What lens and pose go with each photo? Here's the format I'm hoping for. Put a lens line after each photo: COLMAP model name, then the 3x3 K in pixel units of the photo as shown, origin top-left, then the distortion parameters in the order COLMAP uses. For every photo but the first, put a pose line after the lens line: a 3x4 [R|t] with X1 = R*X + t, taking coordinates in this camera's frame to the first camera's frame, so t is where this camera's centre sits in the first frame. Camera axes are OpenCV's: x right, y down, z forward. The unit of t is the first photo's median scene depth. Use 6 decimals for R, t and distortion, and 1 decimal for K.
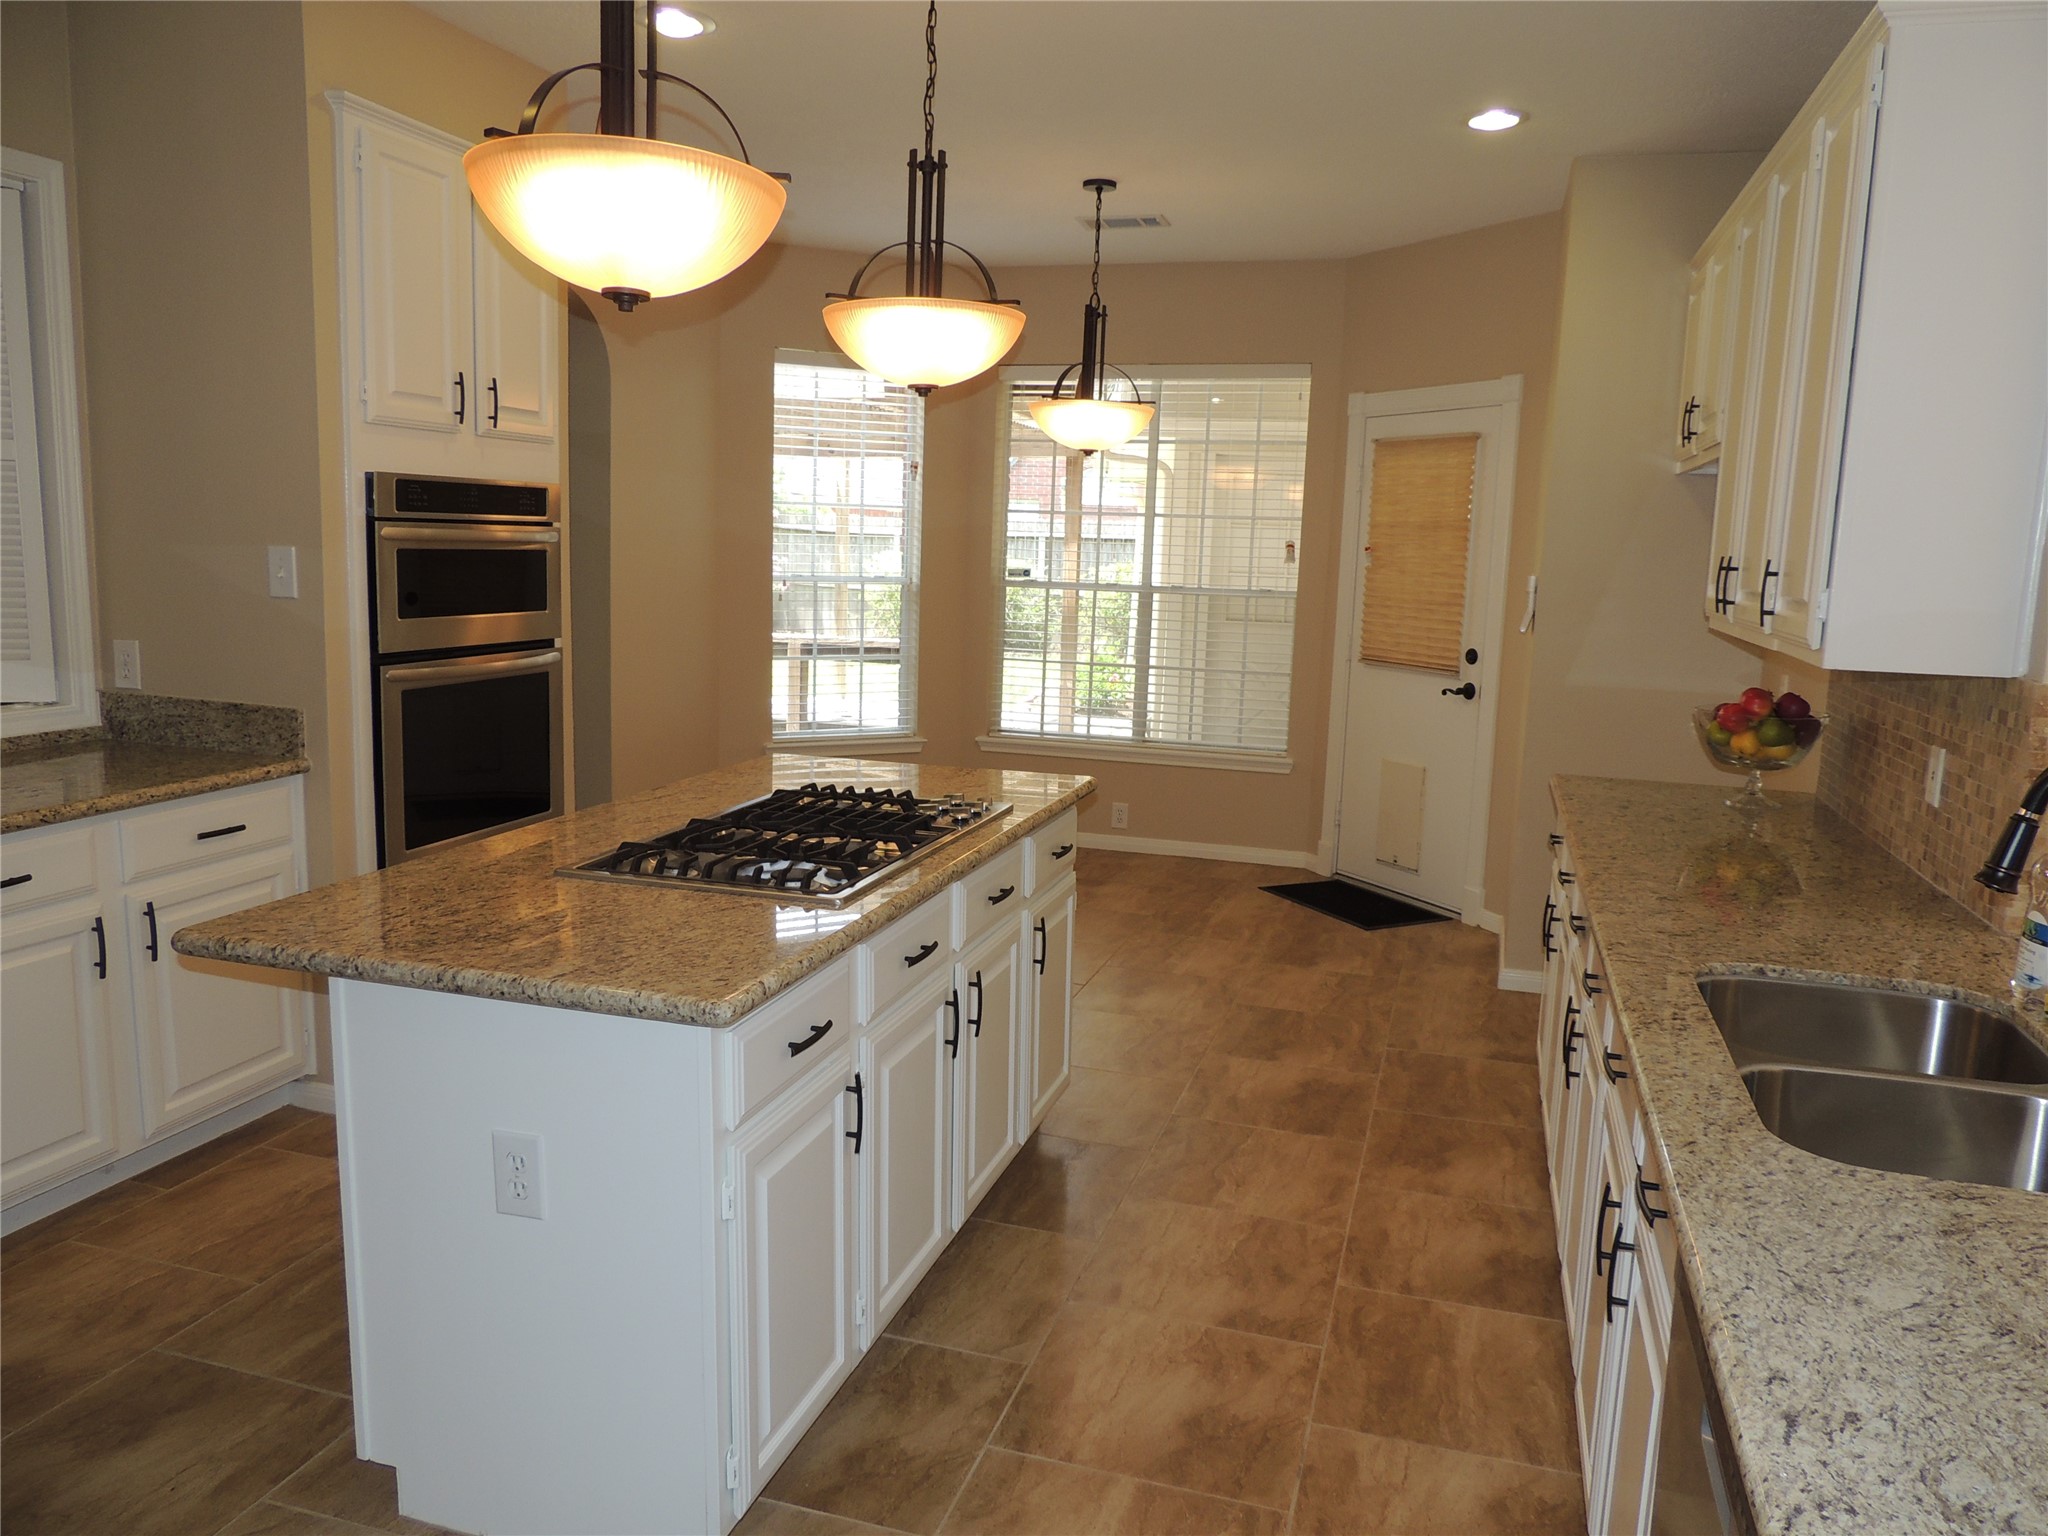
lens RADIAL K [[1473.2, 0, 1021.7], [0, 1473.2, 764.7], [0, 0, 1]] dist [-0.021624, 0.001292]
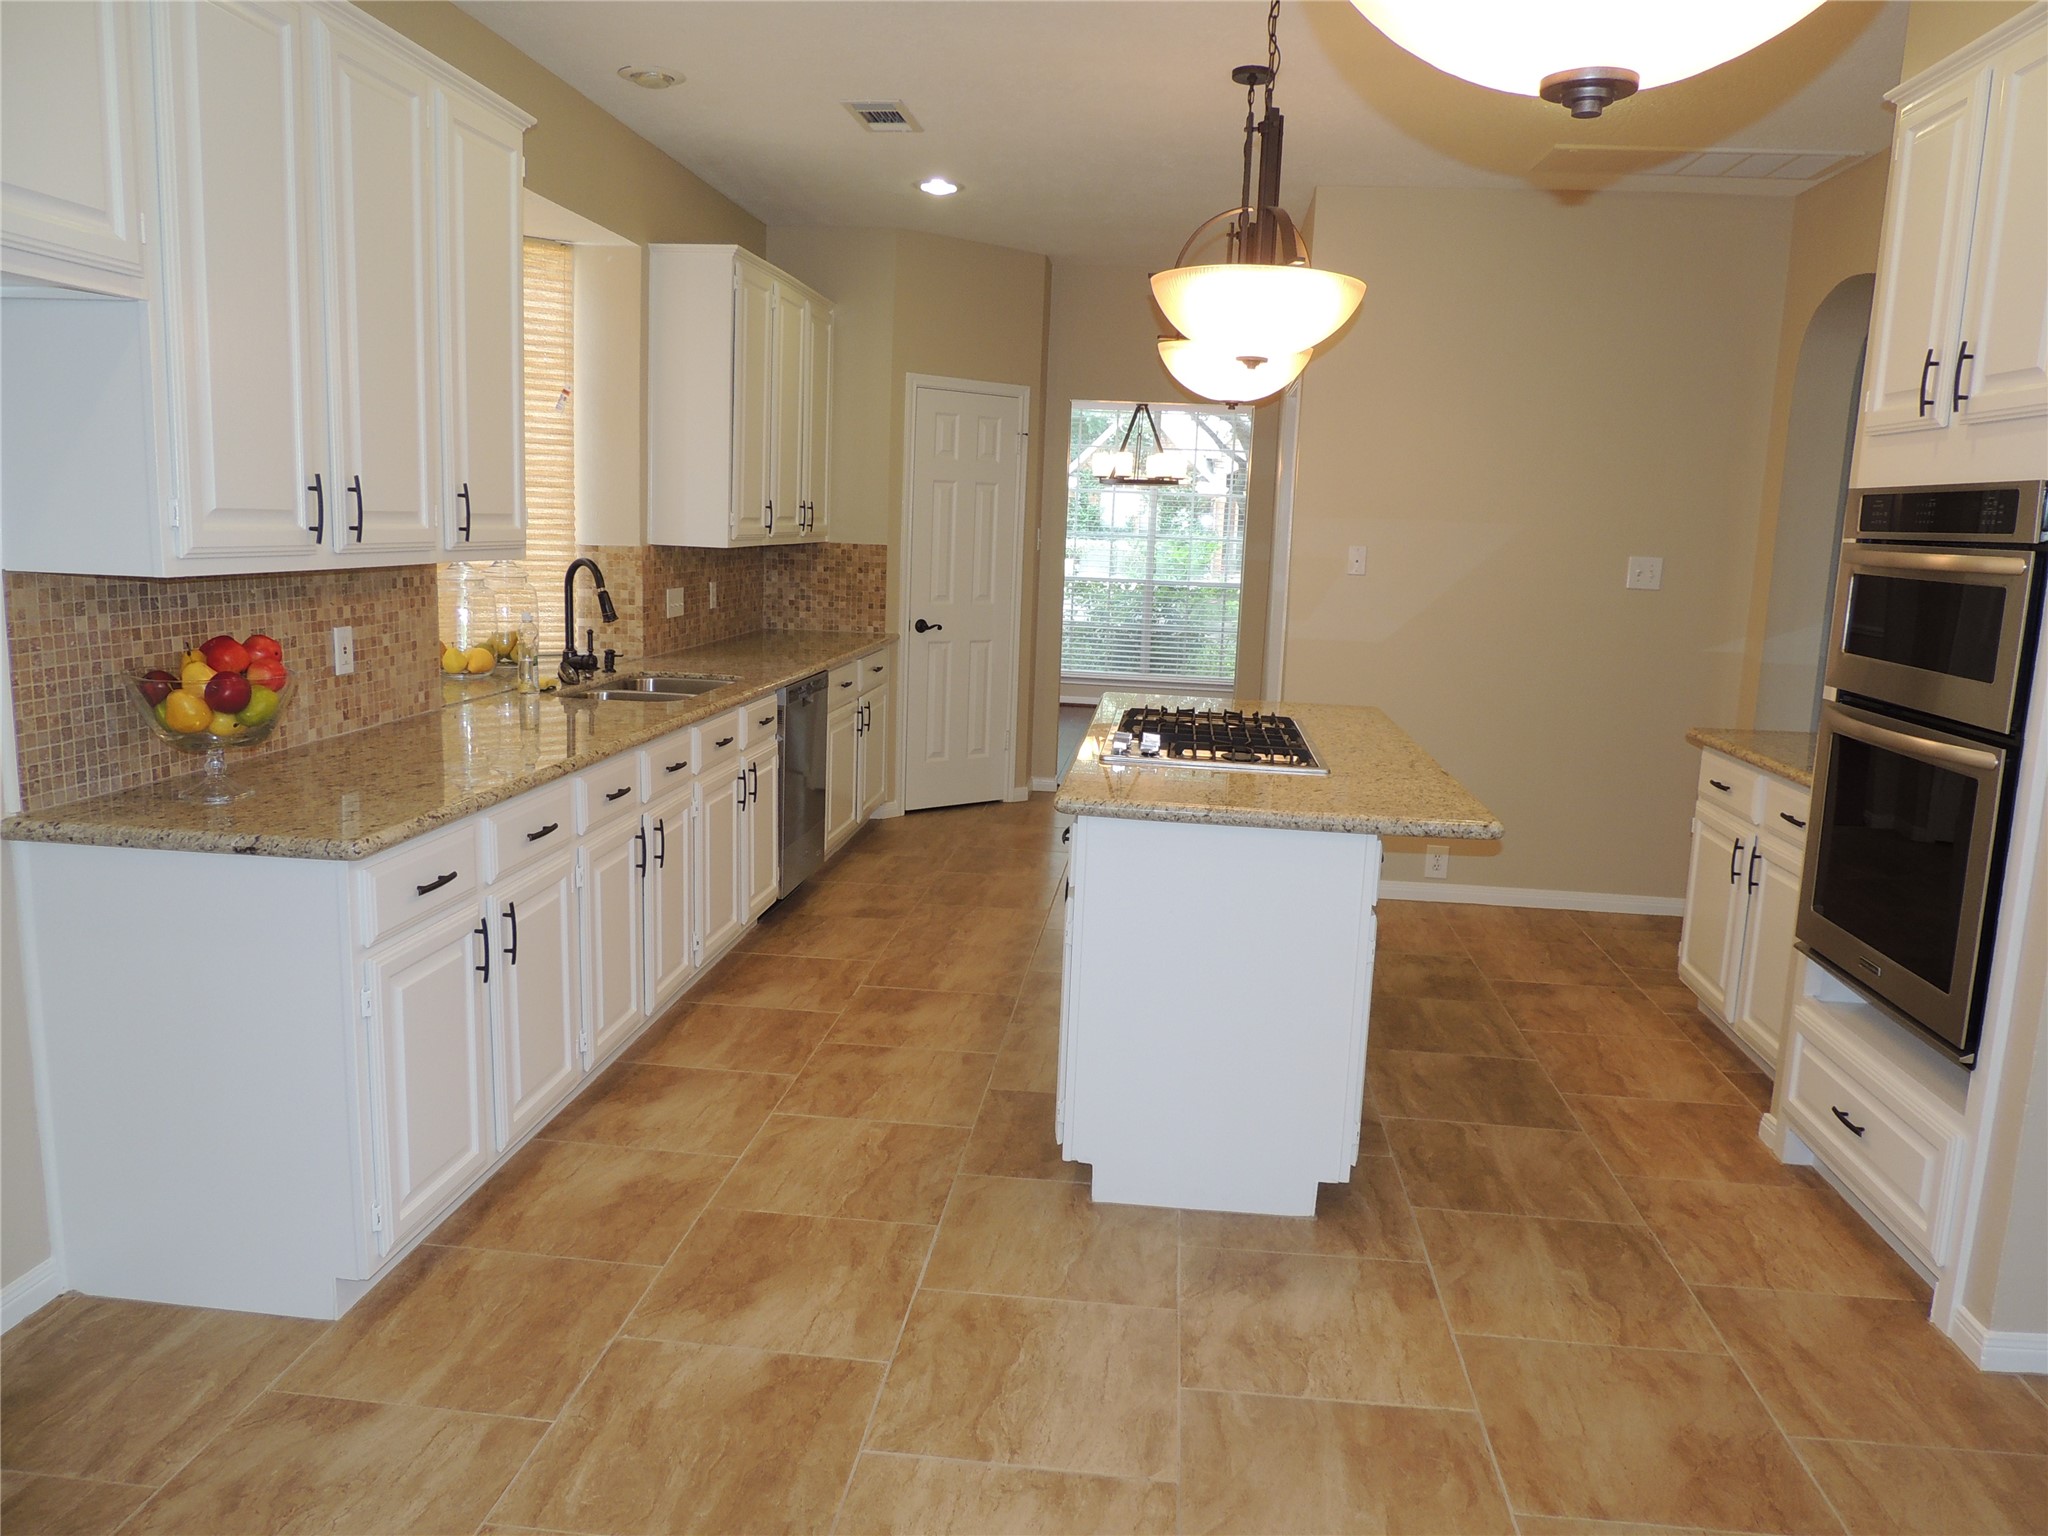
lens RADIAL K [[1473.2, 0, 1021.5], [0, 1473.2, 760.5], [0, 0, 1]] dist [-0.021624, 0.001292]
pose [[-0.979417, -0.033176, -0.199103, 0.246838], [-0.094436, 0.947101, 0.306728, -0.271678], [0.178395, 0.319217, -0.930739, 1.833410]]
